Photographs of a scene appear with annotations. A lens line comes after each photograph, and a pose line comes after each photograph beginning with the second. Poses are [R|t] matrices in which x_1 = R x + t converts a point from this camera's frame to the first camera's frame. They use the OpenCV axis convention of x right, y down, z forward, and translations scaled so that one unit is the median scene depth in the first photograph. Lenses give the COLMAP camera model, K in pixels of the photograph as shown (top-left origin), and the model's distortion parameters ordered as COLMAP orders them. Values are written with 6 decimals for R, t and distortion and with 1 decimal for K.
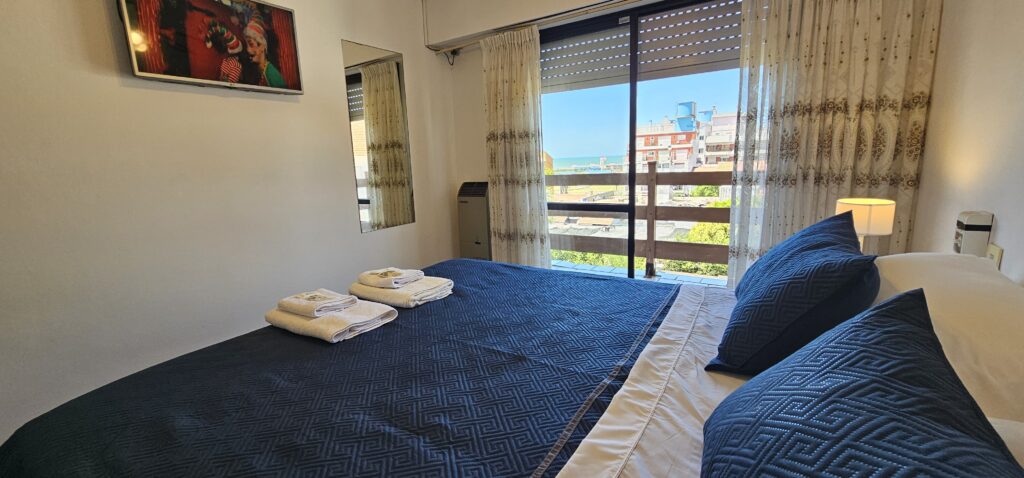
lens RADIAL K [[429.1, 0, 512.0], [0, 429.1, 239.0], [0, 0, 1]] dist [-0.001911, -0.000153]
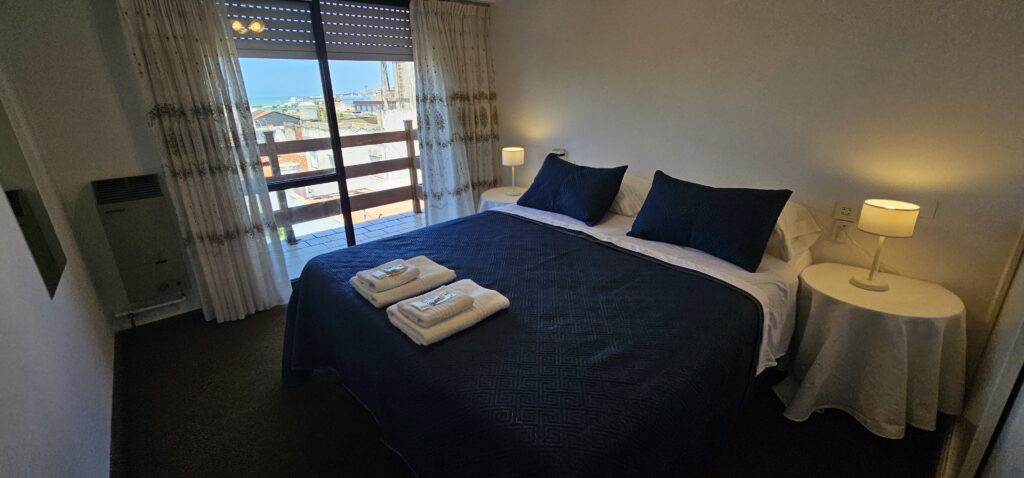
lens RADIAL K [[409.8, 0, 512.0], [0, 409.8, 239.0], [0, 0, 1]] dist [-0.001234, -0.000129]
pose [[0.251931, -0.295321, 0.921583, -1.087644], [0.189994, 0.948860, 0.252124, -0.175174], [-0.948911, 0.111577, 0.295157, 0.479053]]
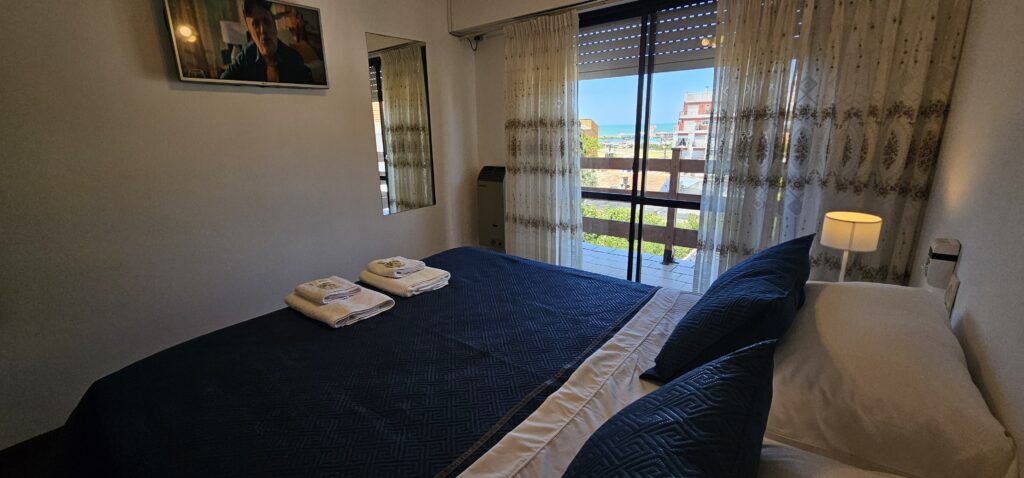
lens RADIAL K [[430.9, 0, 512.0], [0, 430.9, 239.0], [0, 0, 1]] dist [0.000751, 0.000038]
pose [[0.994362, 0.044026, -0.096467, 0.130432], [-0.036371, 0.996153, 0.079726, -0.087435], [0.099606, -0.075768, 0.992138, -0.085168]]
